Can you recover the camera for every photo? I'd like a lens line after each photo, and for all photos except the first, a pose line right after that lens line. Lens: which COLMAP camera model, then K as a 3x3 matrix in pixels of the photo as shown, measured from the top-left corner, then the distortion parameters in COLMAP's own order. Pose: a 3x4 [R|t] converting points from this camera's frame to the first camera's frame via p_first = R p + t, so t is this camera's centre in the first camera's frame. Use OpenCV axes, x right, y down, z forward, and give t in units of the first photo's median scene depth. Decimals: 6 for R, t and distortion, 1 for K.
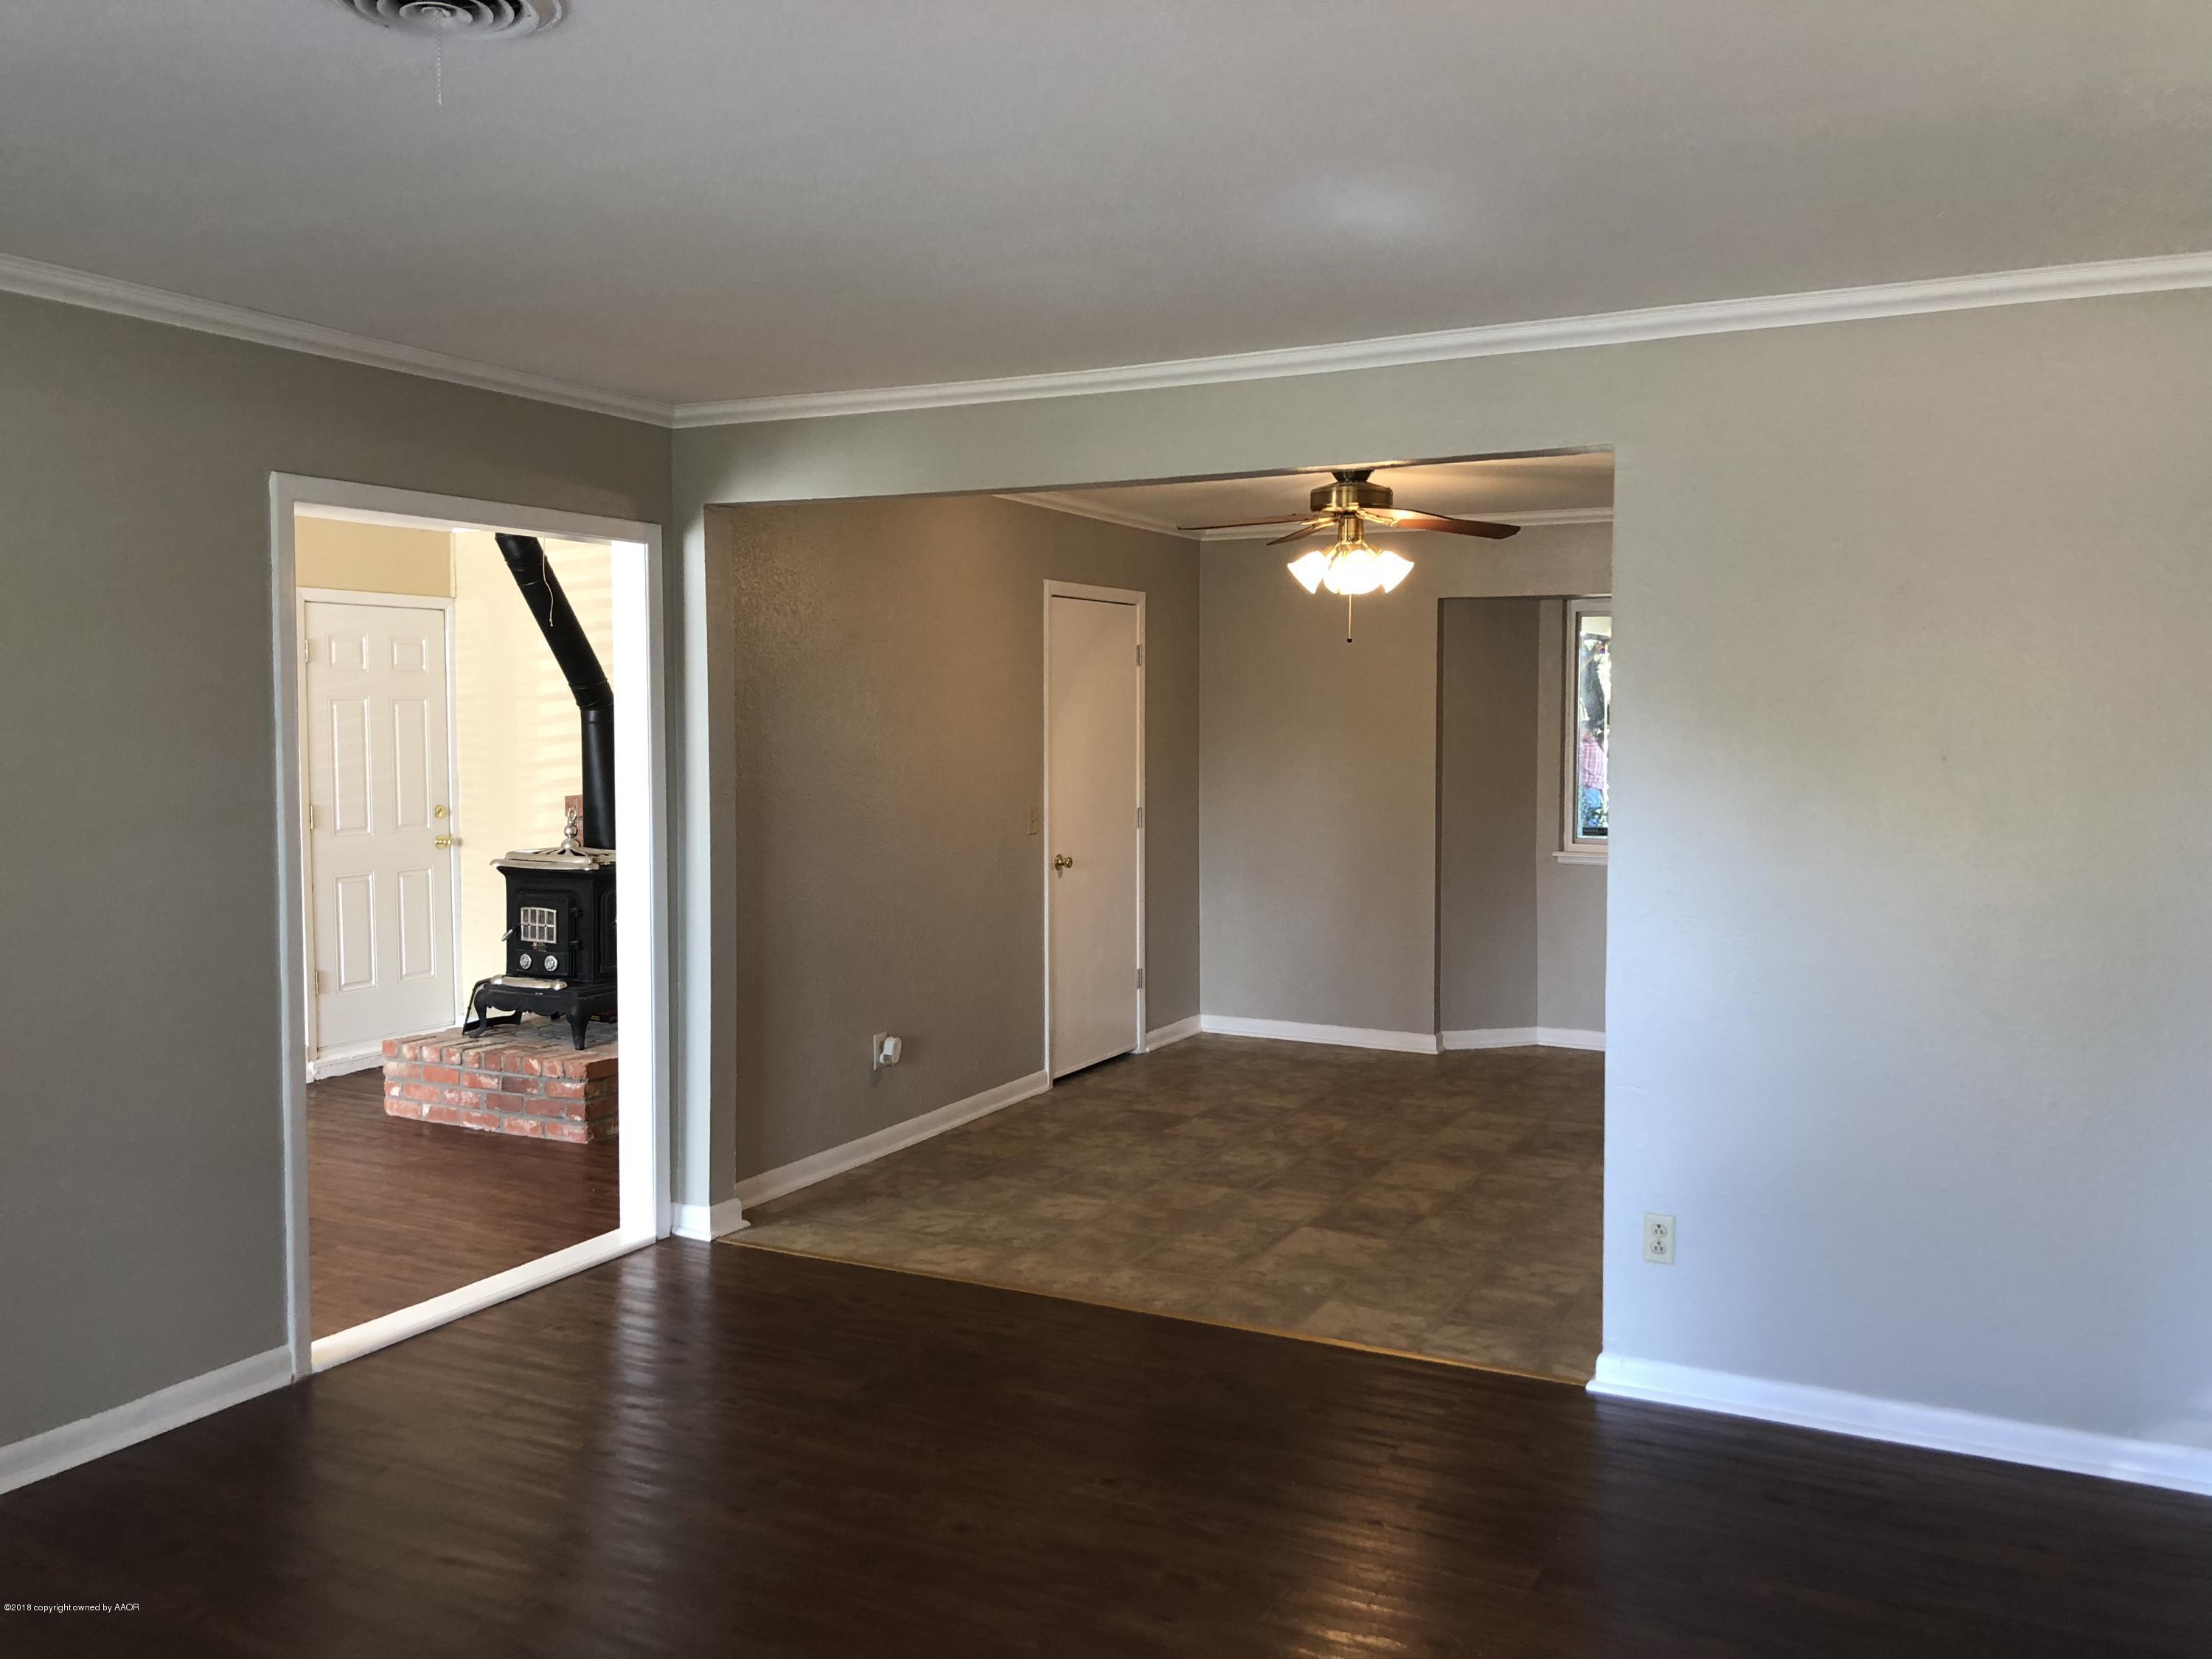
lens RADIAL K [[1812.8, 0, 1104.7], [0, 1812.8, 776.0], [0, 0, 1]] dist [0.051870, -0.062819]
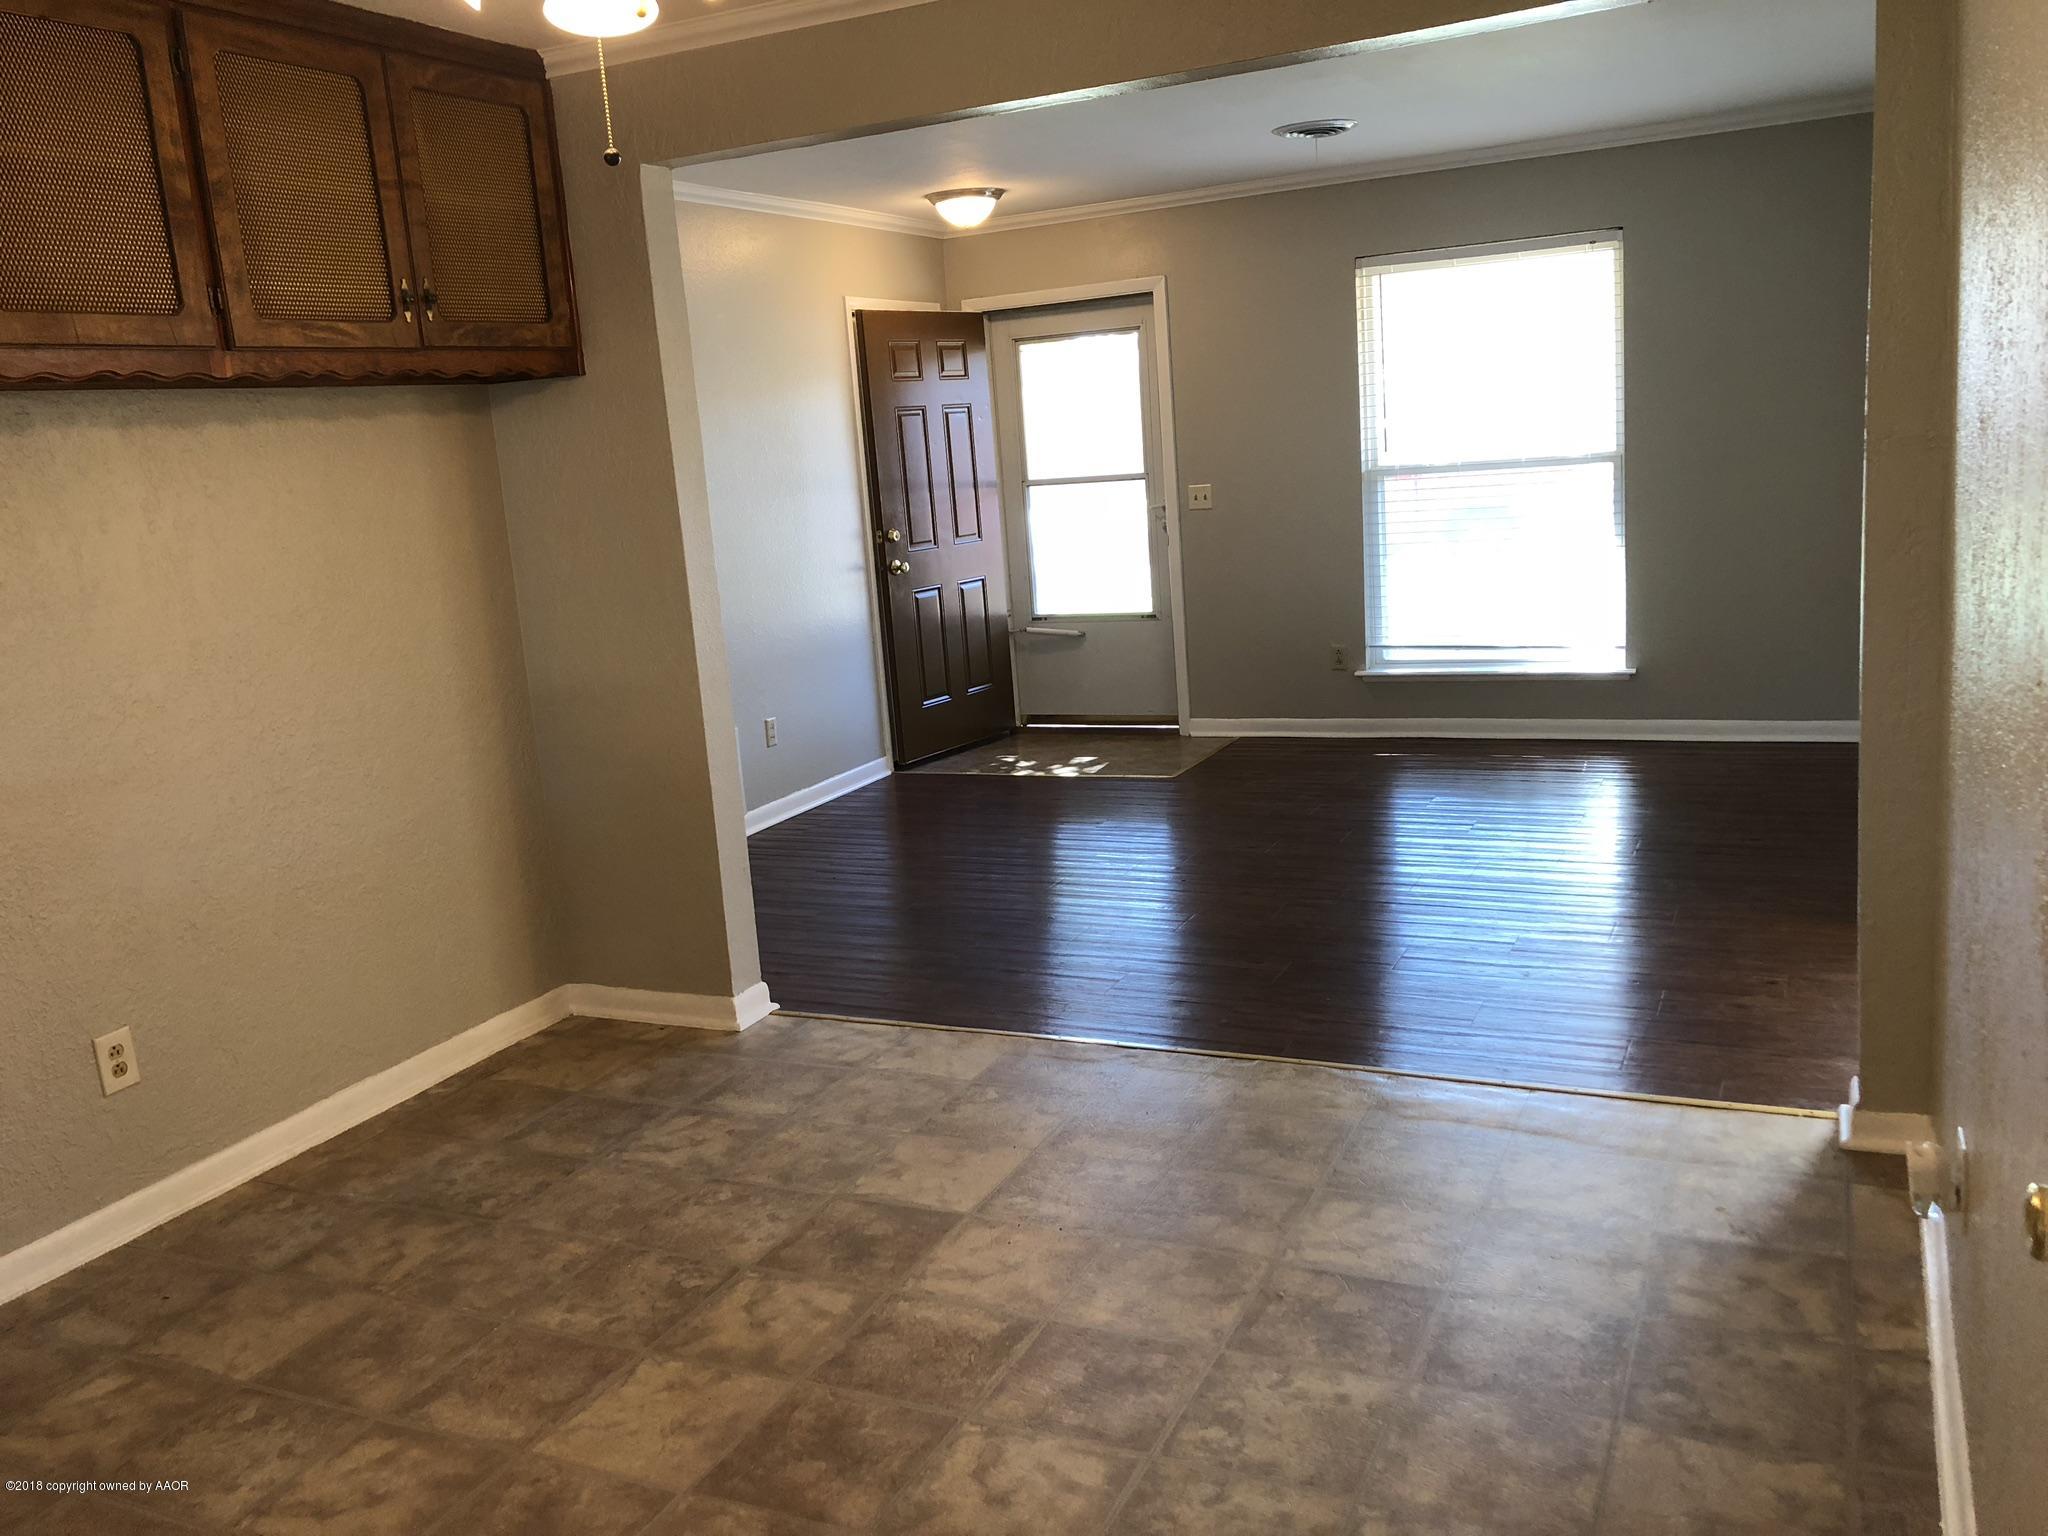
lens RADIAL K [[1692.1, 0, 1023.5], [0, 1692.1, 741.8], [0, 0, 1]] dist [0.019621, -0.019952]
pose [[-0.996667, 0.079120, -0.019874, 0.089423], [0.072996, 0.973716, 0.215752, -0.039153], [0.036422, 0.213582, -0.976246, 1.554524]]
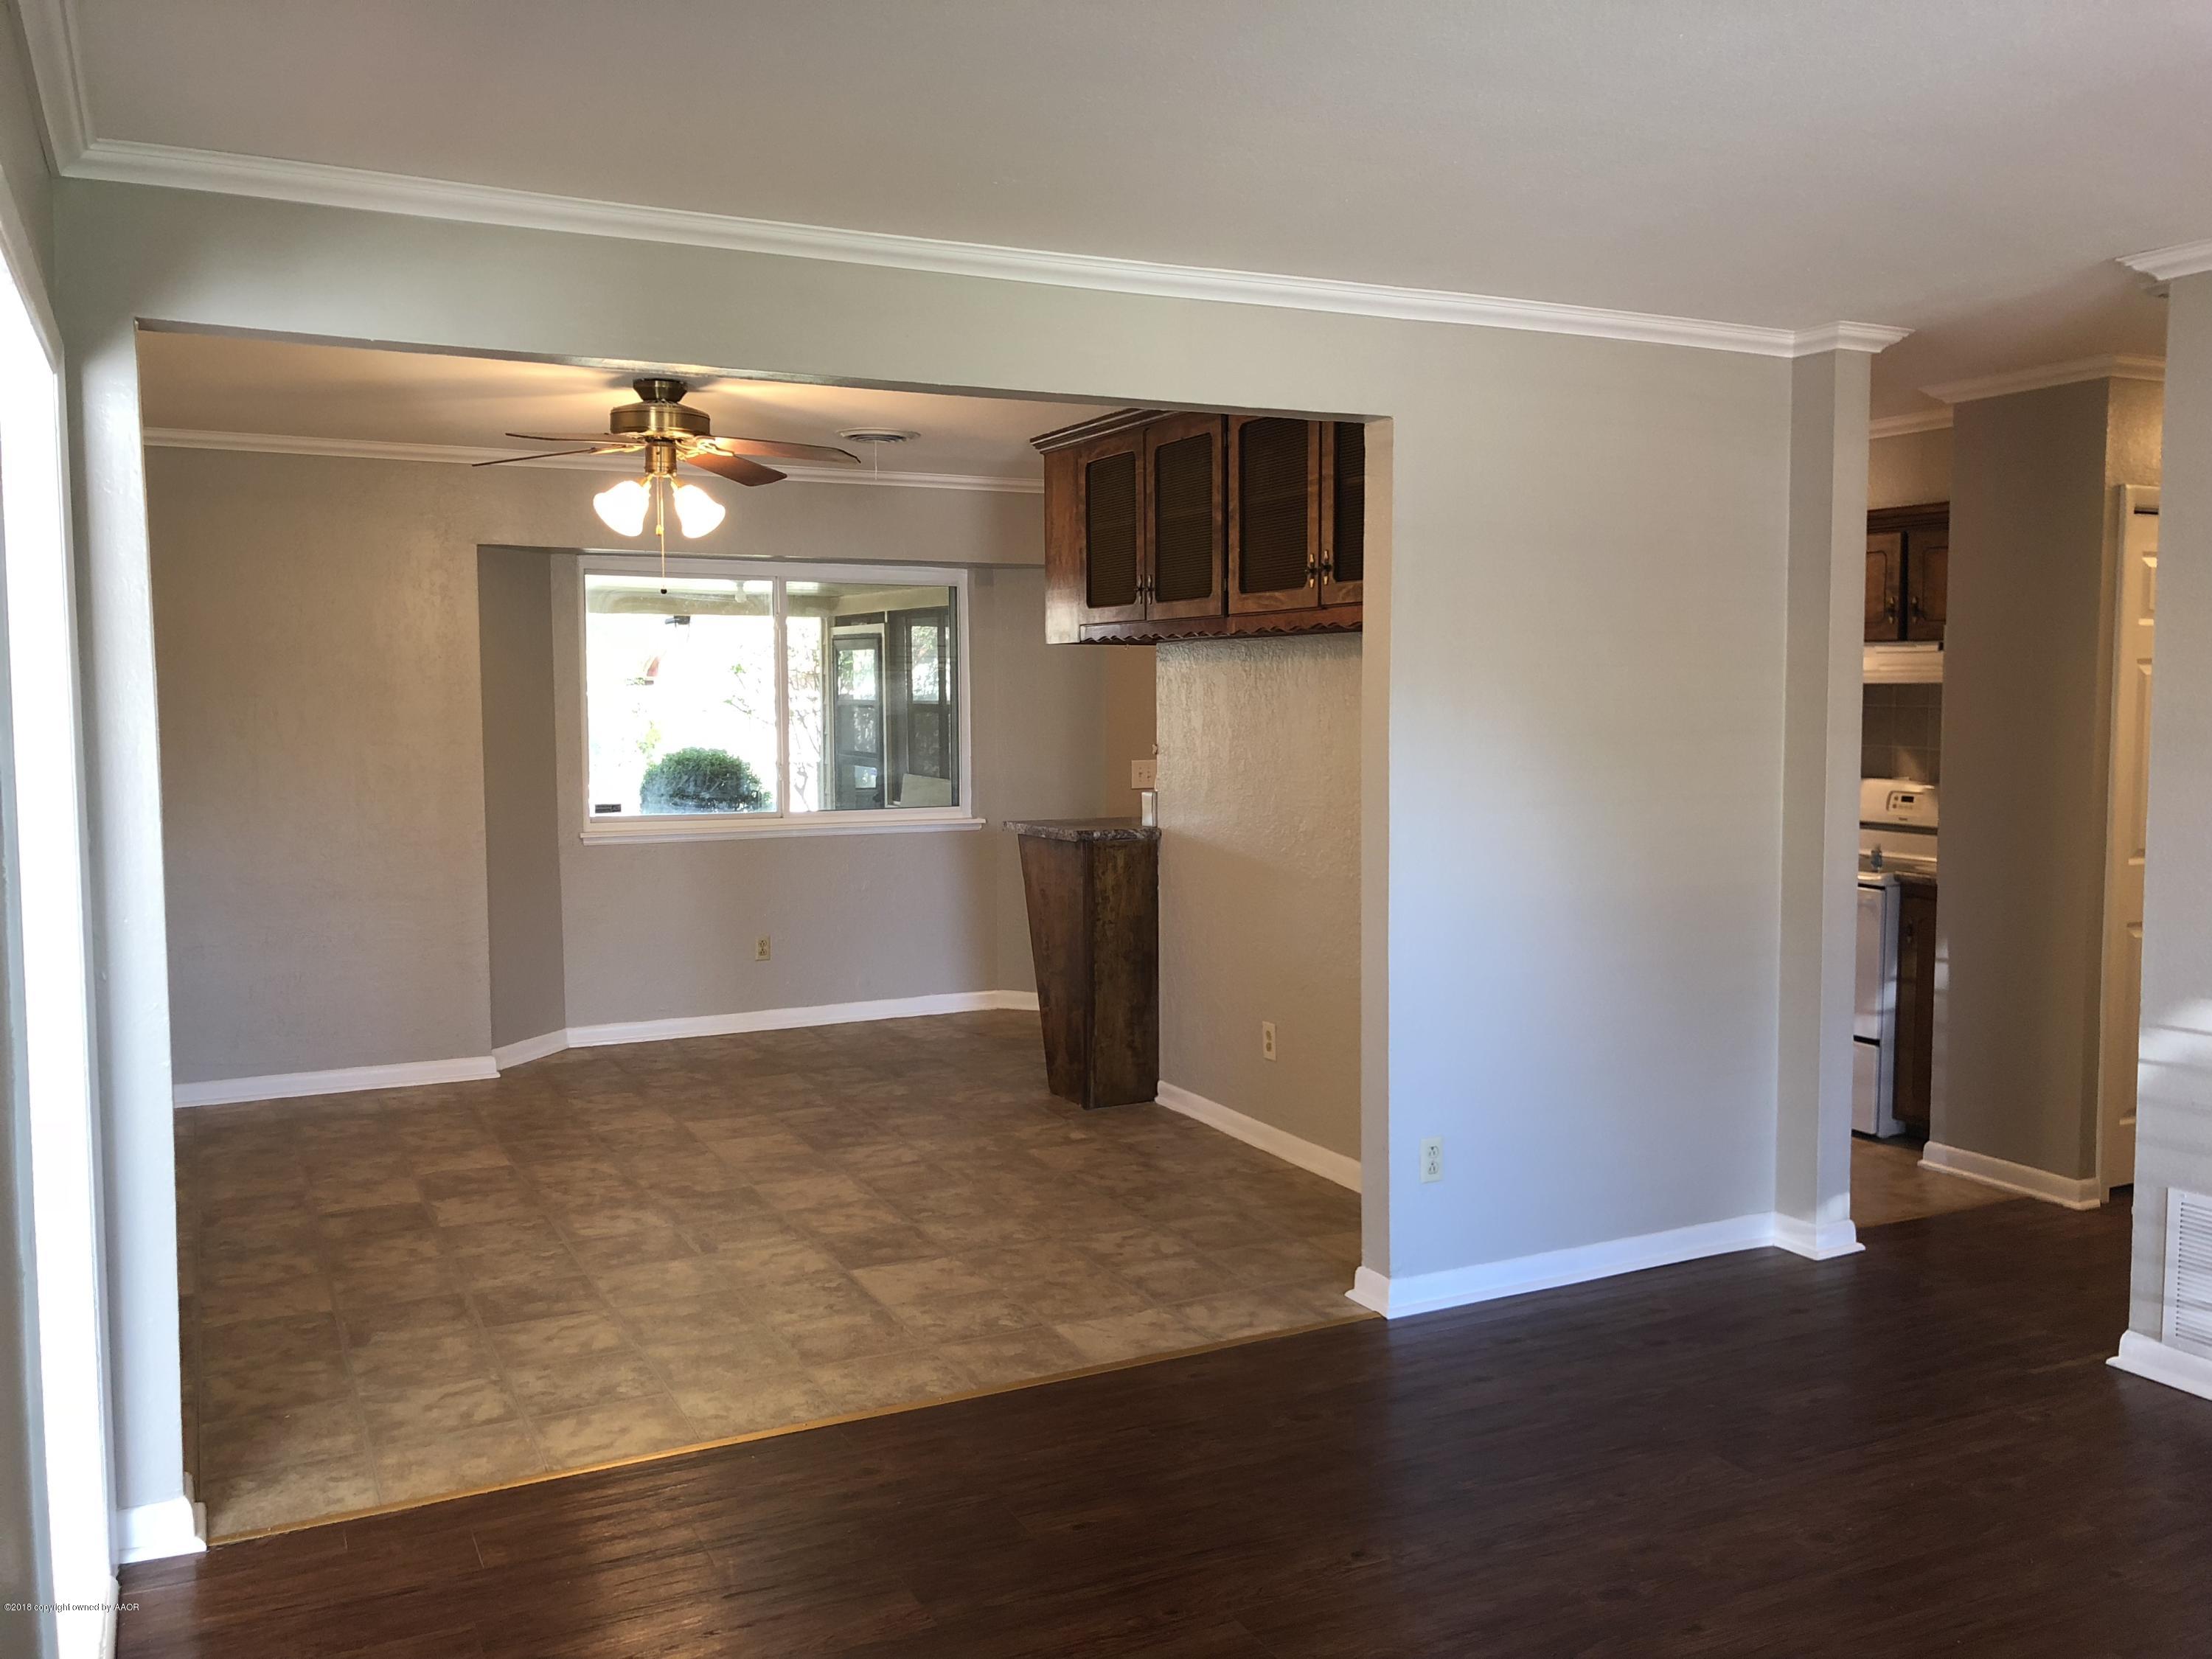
lens RADIAL K [[1812.8, 0, 1101.2], [0, 1812.8, 821.0], [0, 0, 1]] dist [0.051870, -0.062819]
pose [[0.592454, -0.065269, 0.802956, -0.505312], [0.033097, 0.997843, 0.056690, -0.011468], [-0.804924, -0.007011, 0.593336, 0.392907]]
